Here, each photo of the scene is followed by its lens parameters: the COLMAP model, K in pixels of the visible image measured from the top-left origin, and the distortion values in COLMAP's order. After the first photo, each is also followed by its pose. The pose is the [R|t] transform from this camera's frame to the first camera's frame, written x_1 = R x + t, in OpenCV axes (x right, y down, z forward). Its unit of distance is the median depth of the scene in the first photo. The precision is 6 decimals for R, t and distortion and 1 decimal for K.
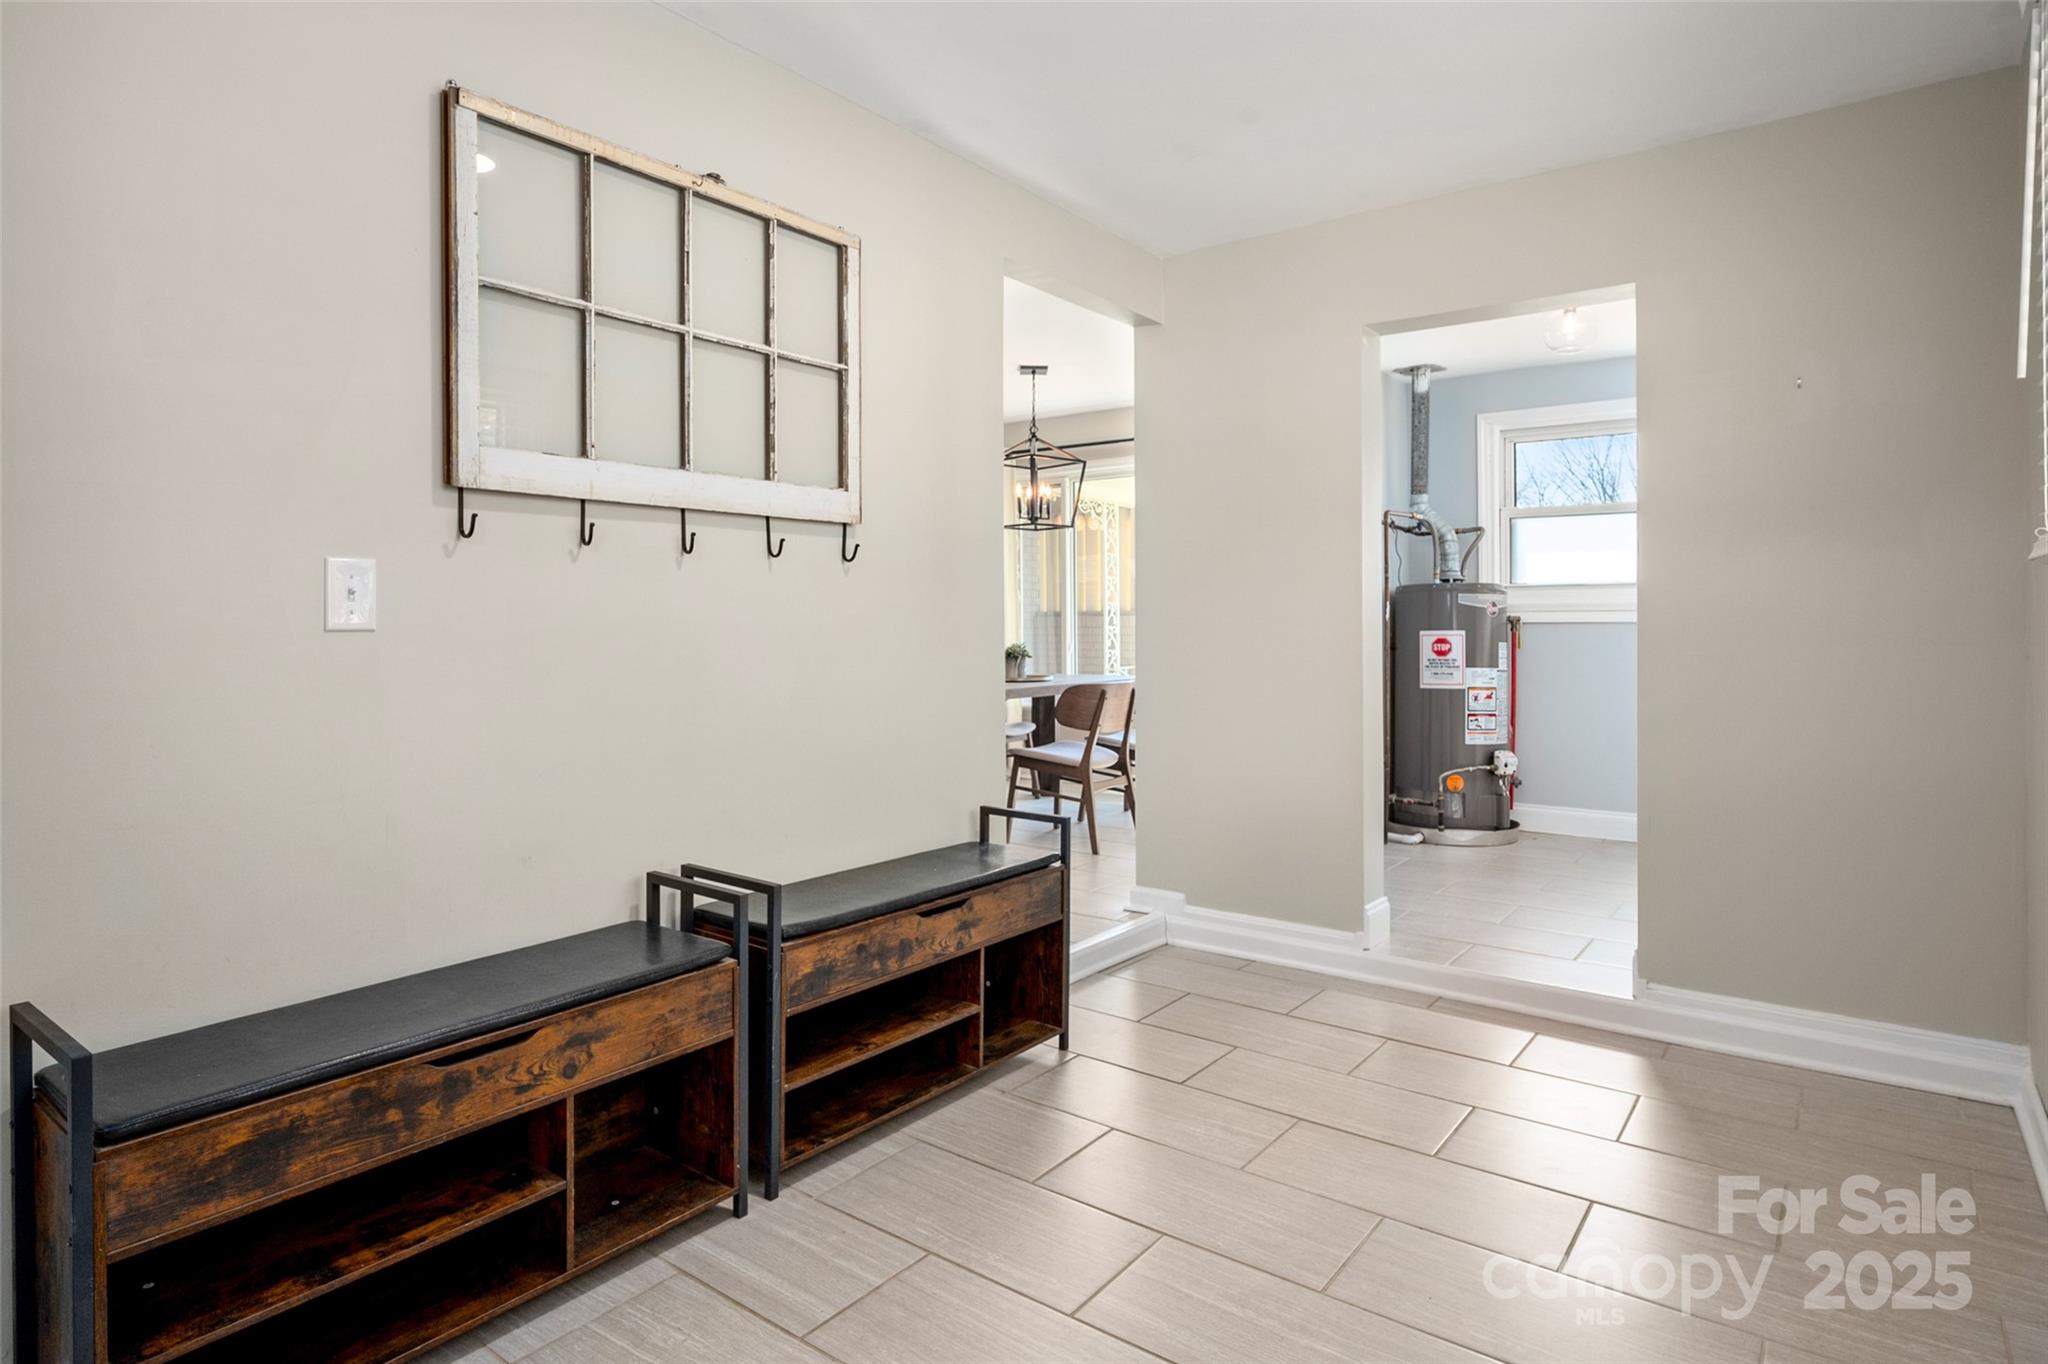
lens RADIAL K [[1129.3, 0, 1029.4], [0, 1129.3, 608.3], [0, 0, 1]] dist [-0.002686, -0.000568]
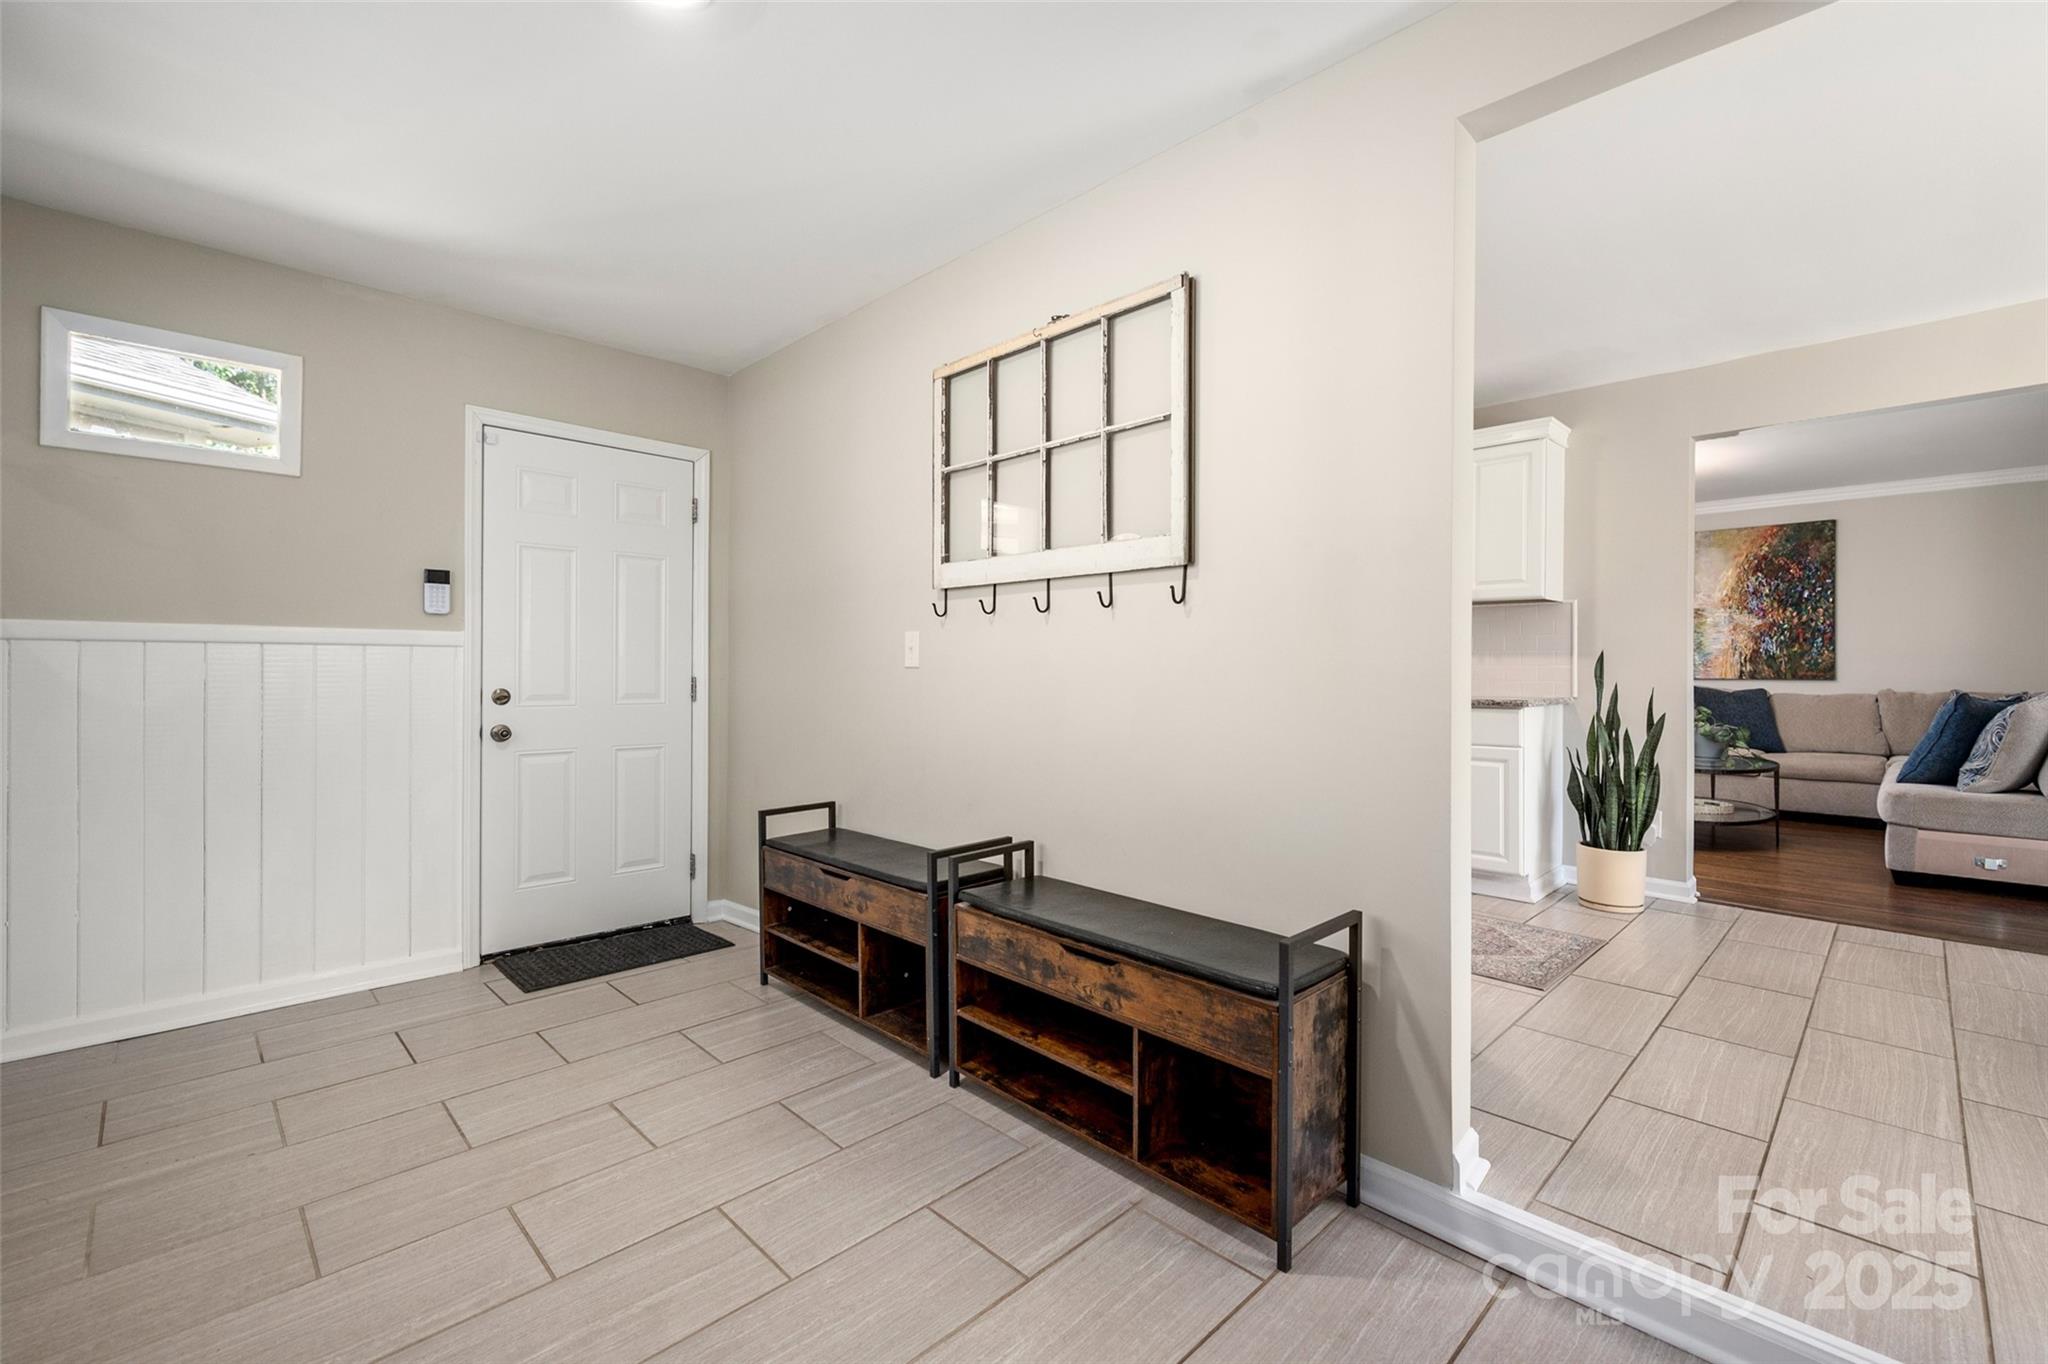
lens RADIAL K [[880.8, 0, 1036.3], [0, 880.8, 670.6], [0, 0, 1]] dist [0.001339, 0.000036]
pose [[-0.141078, 0.006927, -0.989974, 0.751196], [0.006589, 0.999960, 0.006058, 0.015778], [0.989976, -0.005669, -0.141118, 1.169340]]
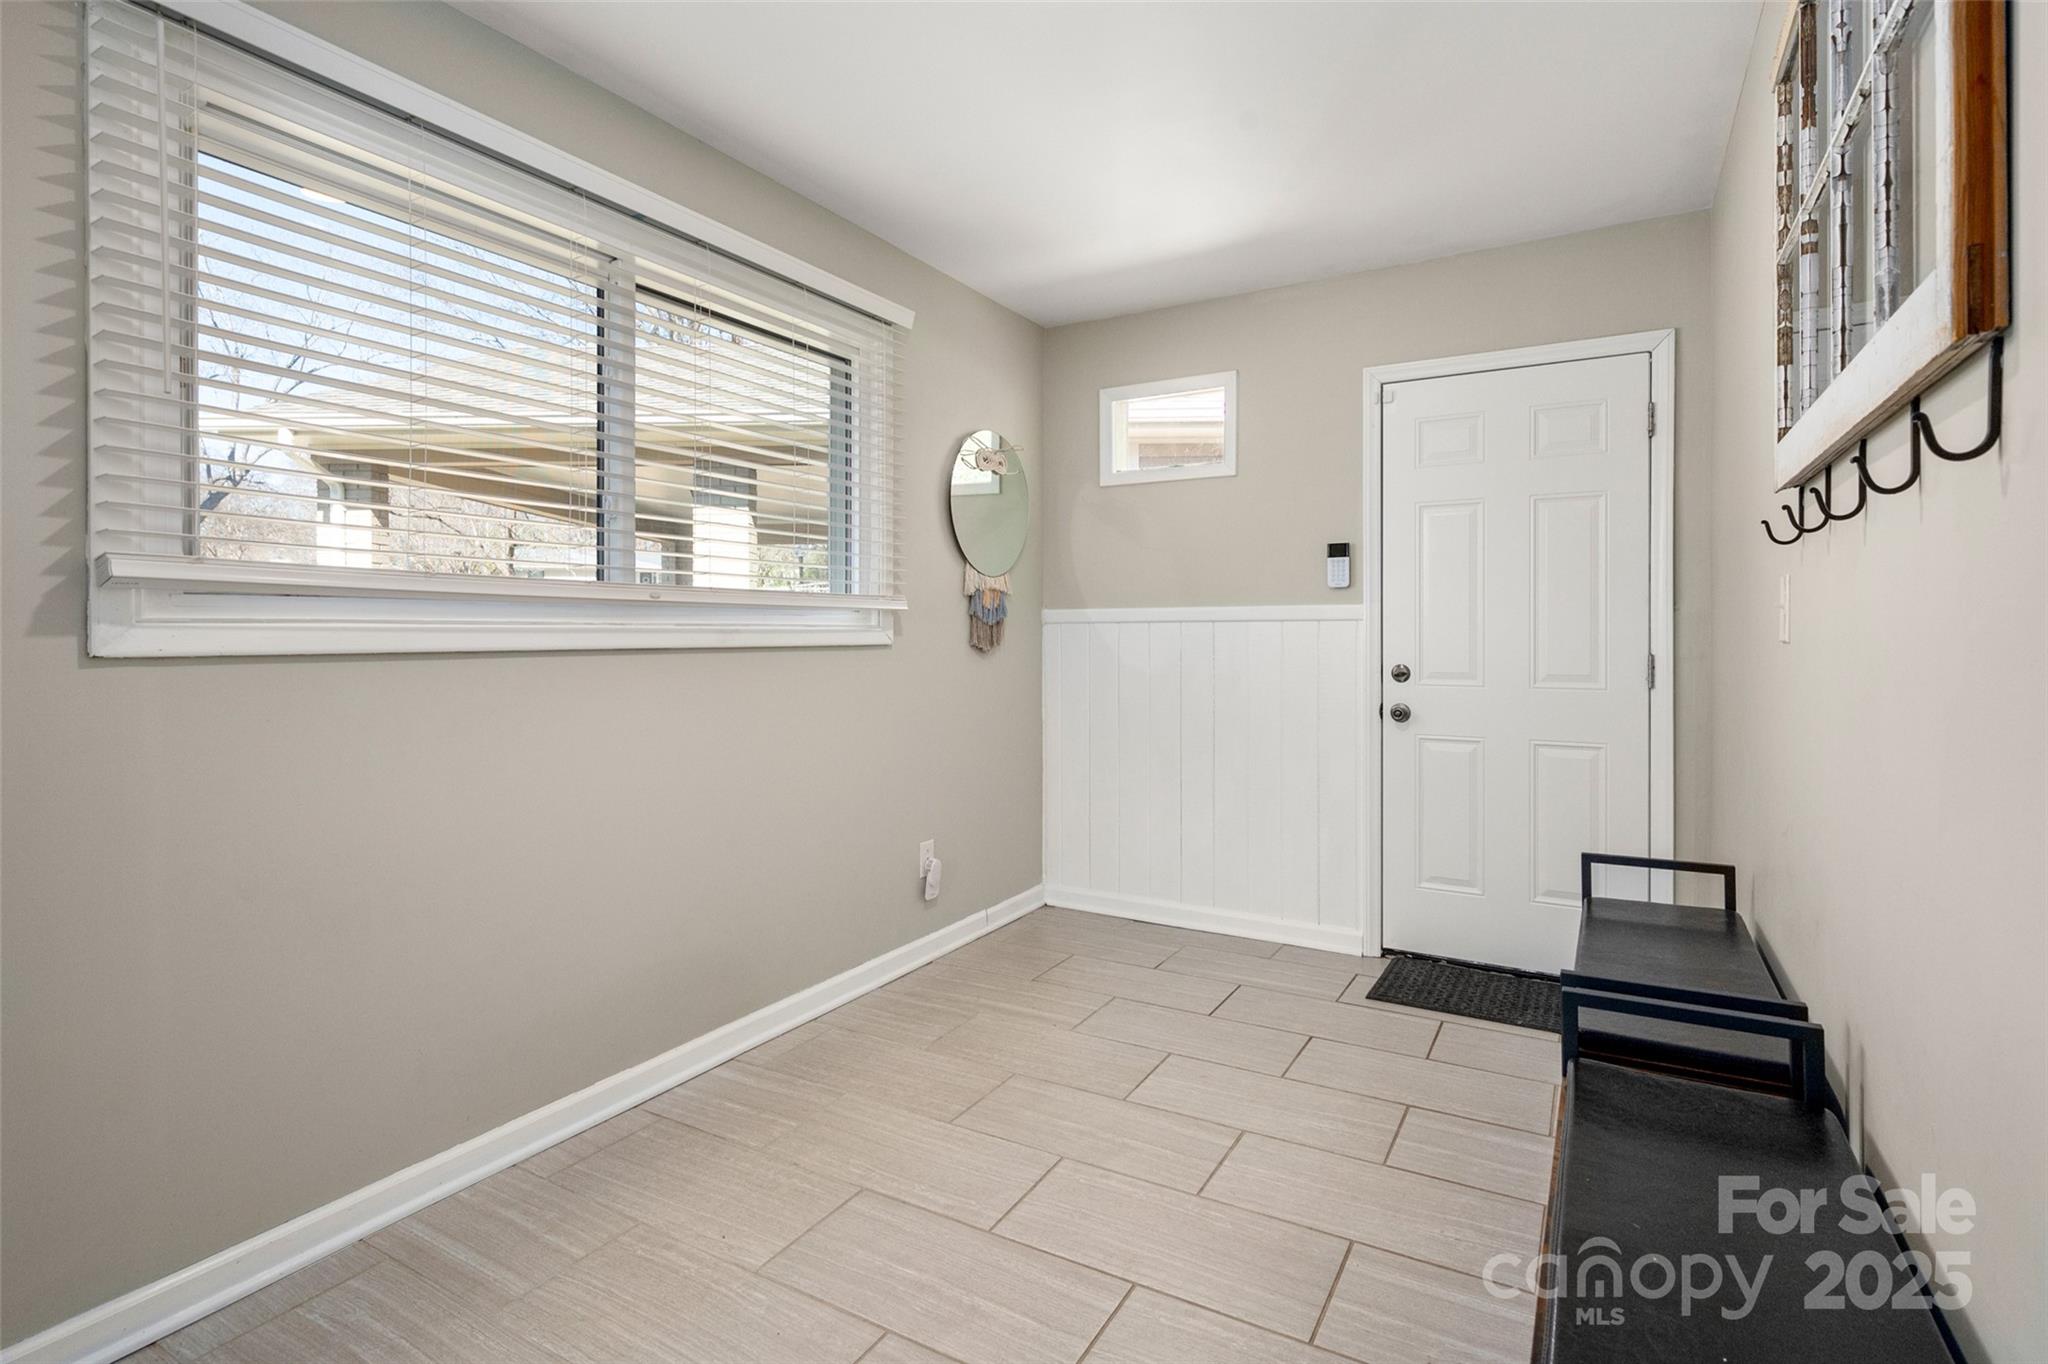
lens RADIAL K [[982.7, 0, 1028.7], [0, 982.7, 640.3], [0, 0, 1]] dist [0.001147, 0.000128]
pose [[-0.992984, 0.005782, -0.118110, 0.203990], [0.006514, 0.999962, -0.005809, 0.016766], [0.118072, -0.006537, -0.992984, 1.488139]]
